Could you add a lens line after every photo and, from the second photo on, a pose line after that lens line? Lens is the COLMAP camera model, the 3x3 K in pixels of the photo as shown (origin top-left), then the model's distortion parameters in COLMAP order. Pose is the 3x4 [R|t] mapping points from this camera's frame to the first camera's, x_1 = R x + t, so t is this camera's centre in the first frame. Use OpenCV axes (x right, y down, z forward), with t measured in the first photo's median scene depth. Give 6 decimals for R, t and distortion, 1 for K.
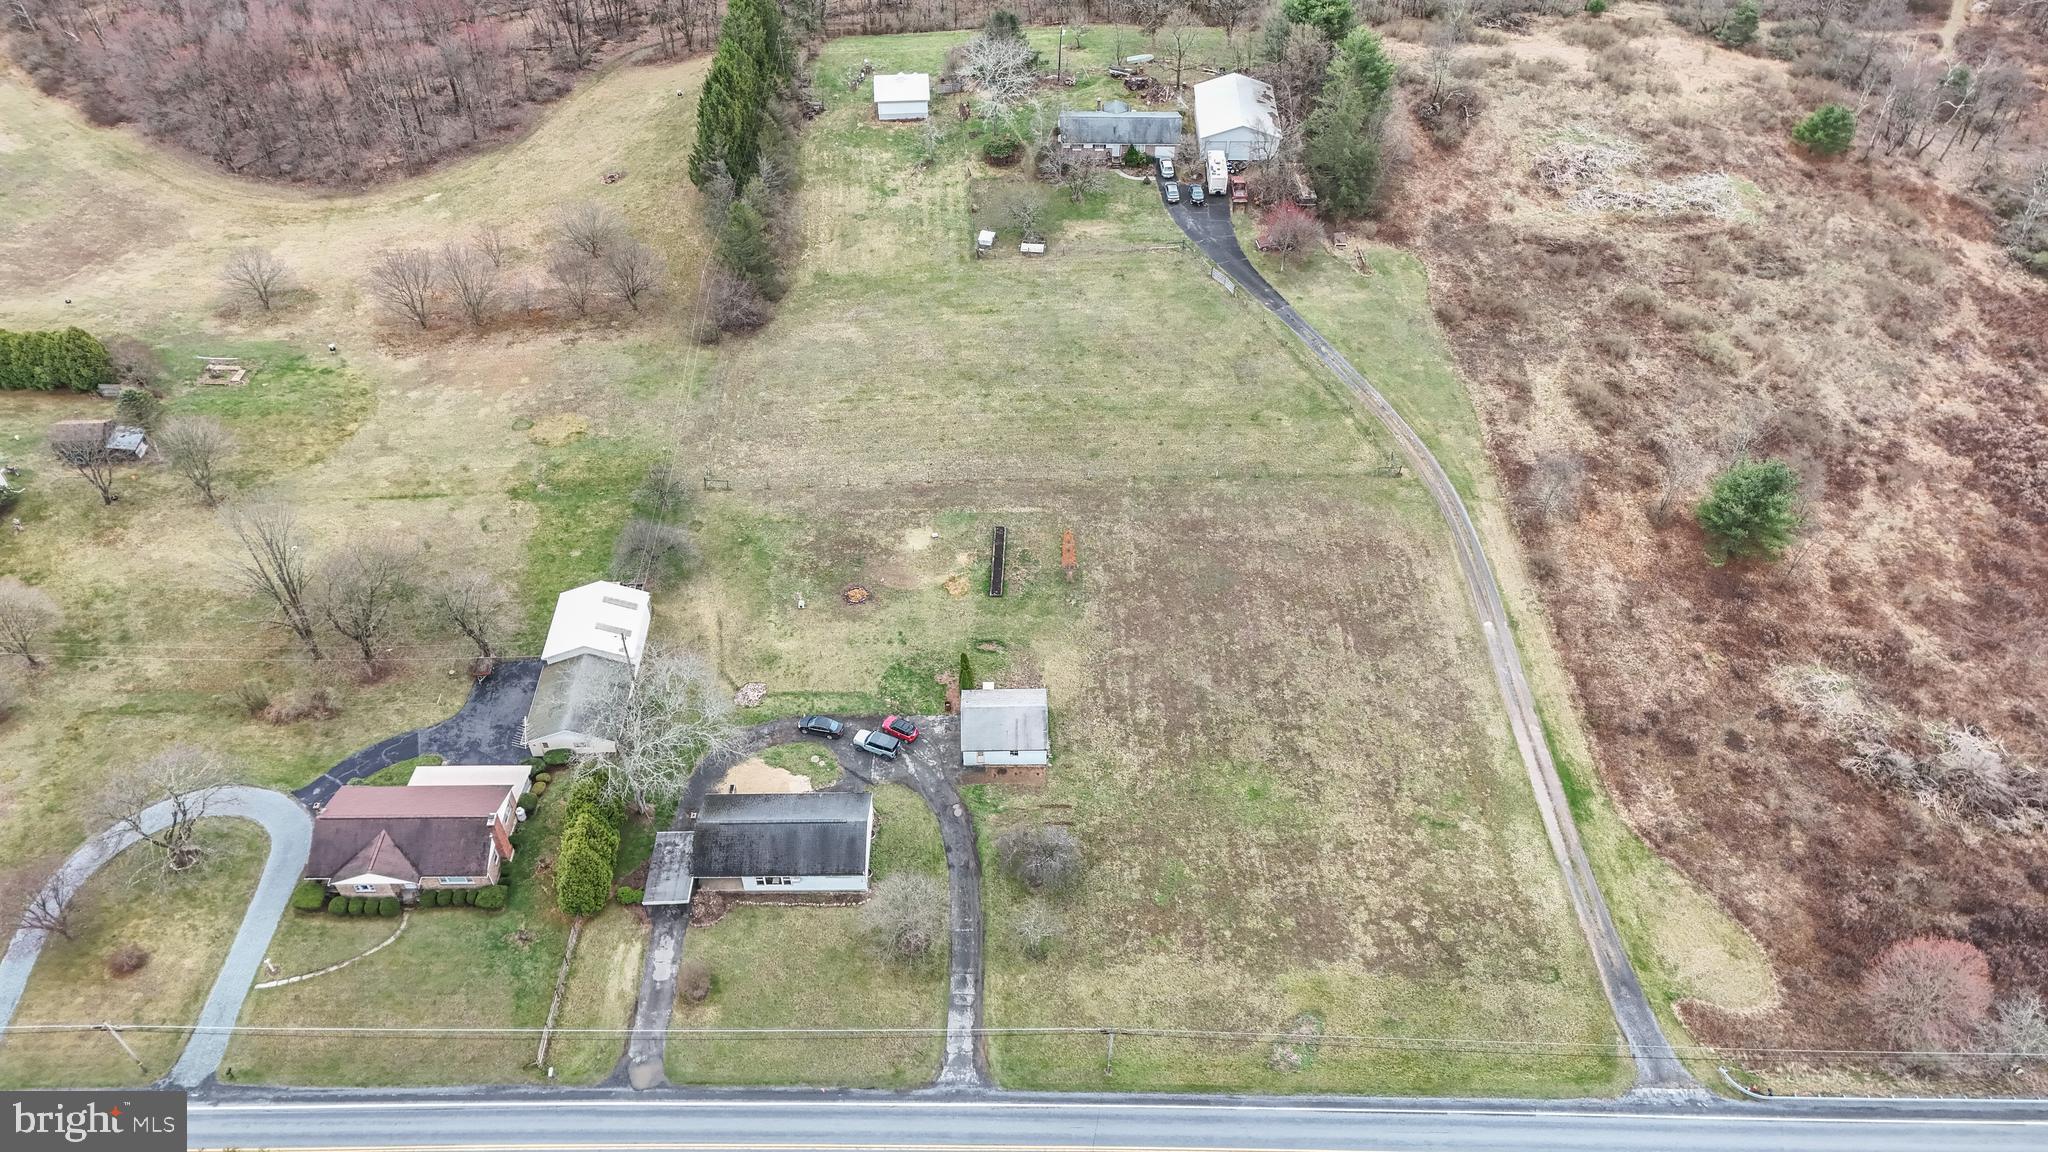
lens RADIAL K [[1495.7, 0, 1020.3], [0, 1495.7, 578.7], [0, 0, 1]] dist [0.094828, -0.094816]
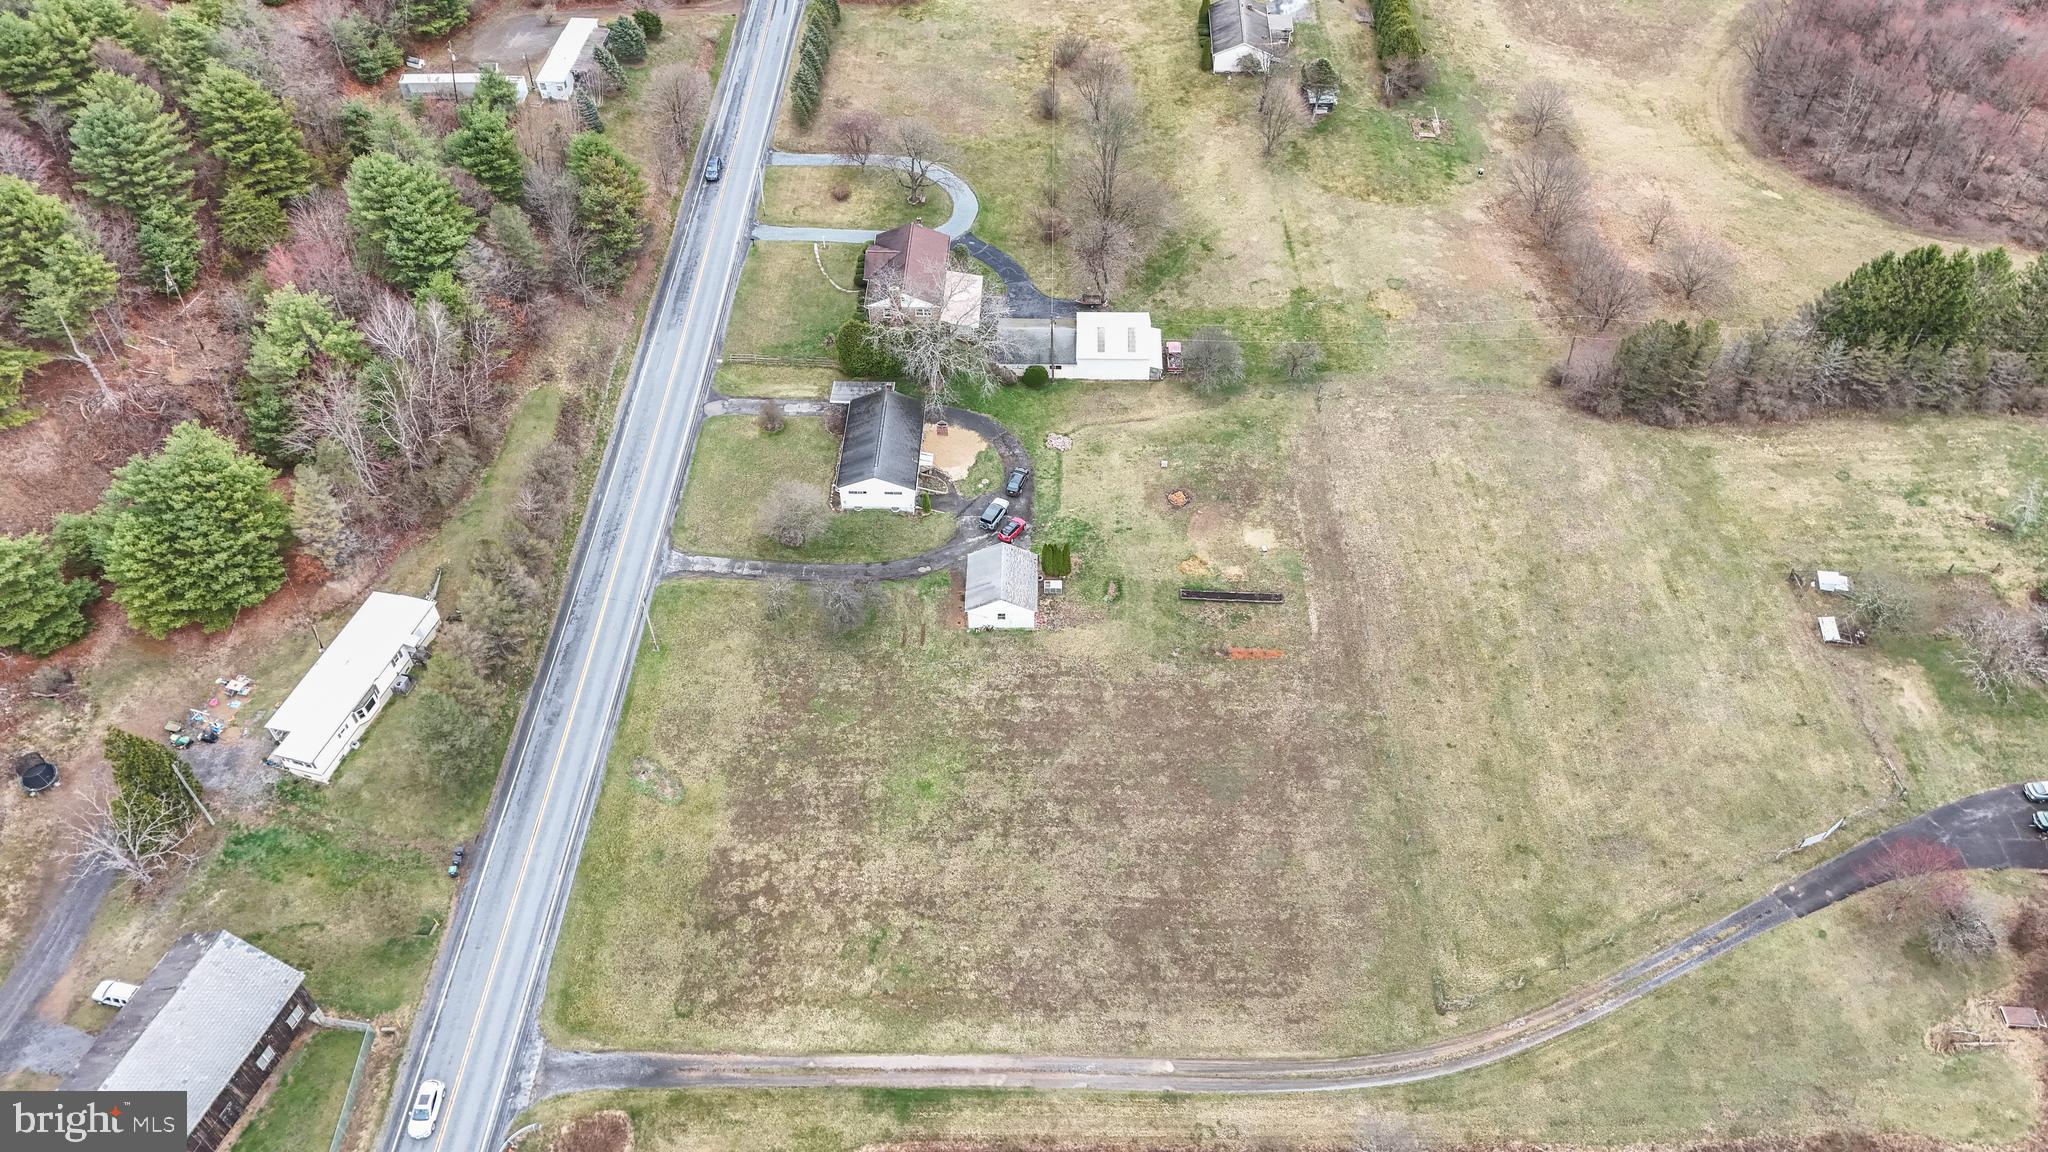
lens RADIAL K [[1495.7, 0, 1022.8], [0, 1495.7, 578.5], [0, 0, 1]] dist [0.094828, -0.094816]
pose [[-0.035972, 0.730089, -0.682404, 0.677949], [-0.703096, 0.466772, 0.536452, -0.466485], [0.710185, 0.499093, 0.496532, 0.438205]]
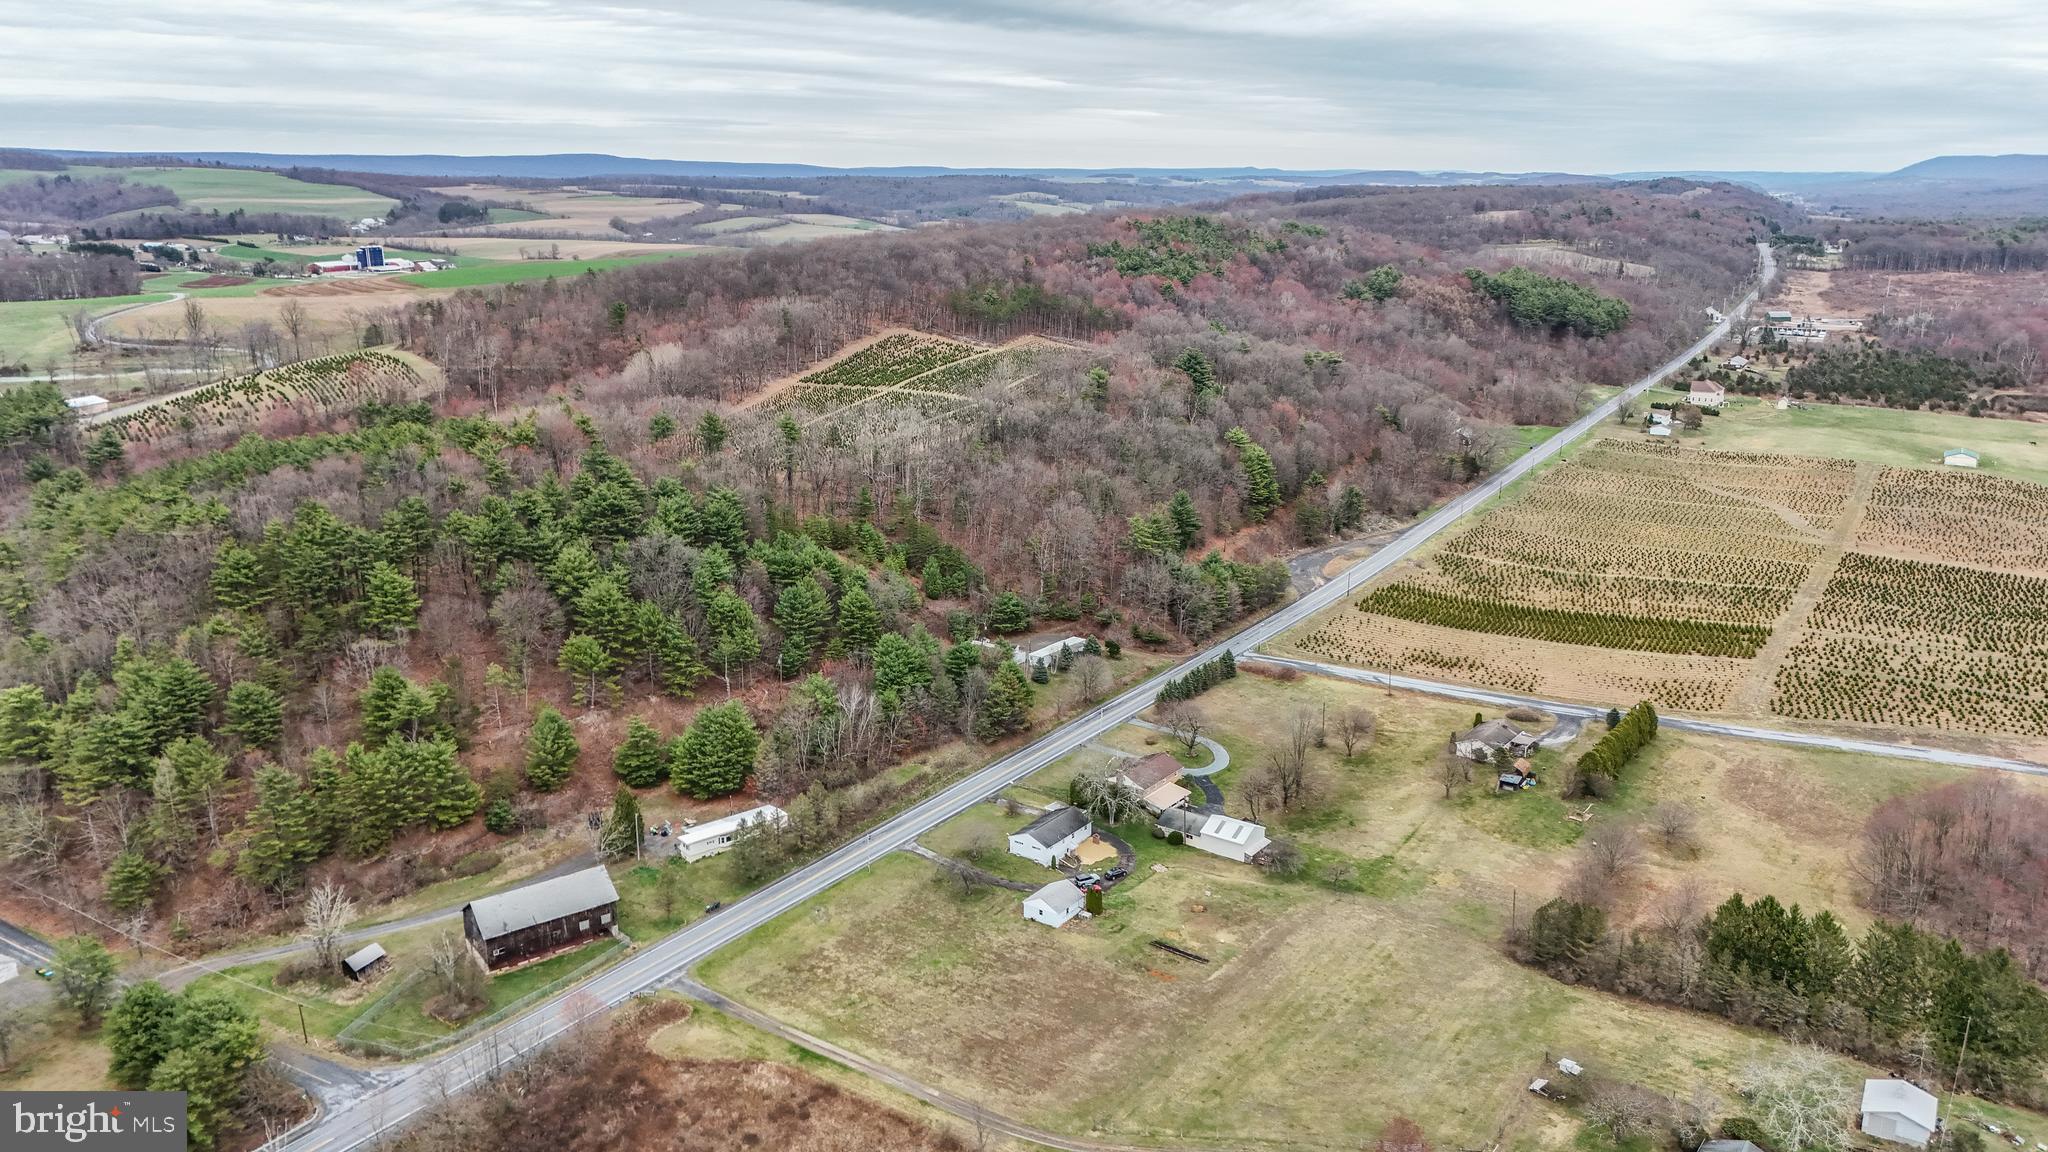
lens RADIAL K [[1495.7, 0, 1022.5], [0, 1495.7, 577.3], [0, 0, 1]] dist [0.094828, -0.094816]
pose [[-0.596943, 0.209945, -0.774327, 1.220426], [-0.566286, 0.573424, 0.592035, -1.077980], [0.568313, 0.791901, -0.223413, 1.001786]]
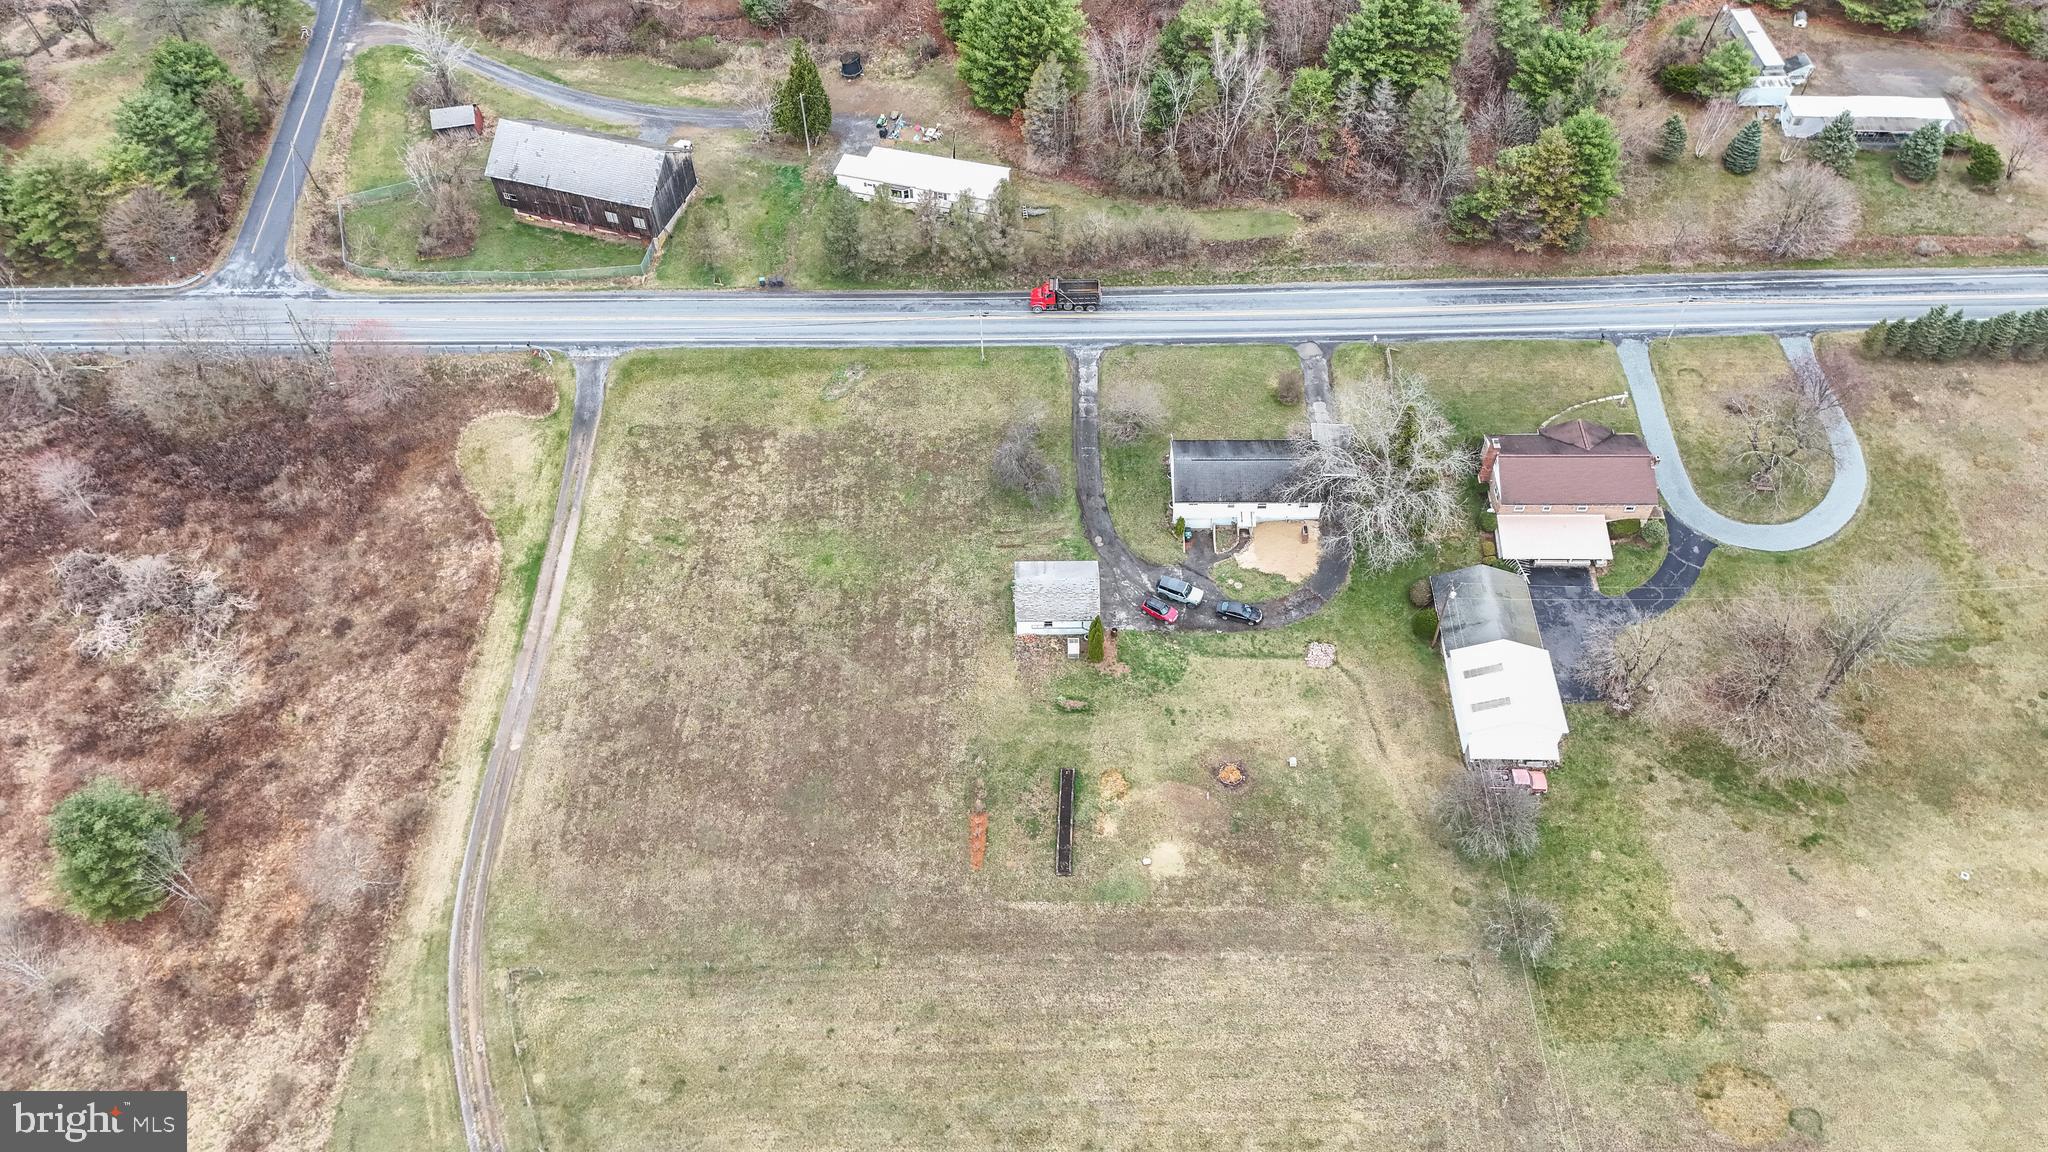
lens RADIAL K [[1495.7, 0, 1021.5], [0, 1495.7, 580.9], [0, 0, 1]] dist [0.094828, -0.094816]
pose [[-0.999691, -0.005997, 0.024120, -0.010243], [0.024663, -0.119242, 0.992559, -0.855400], [-0.003077, 0.992847, 0.119353, 0.812557]]
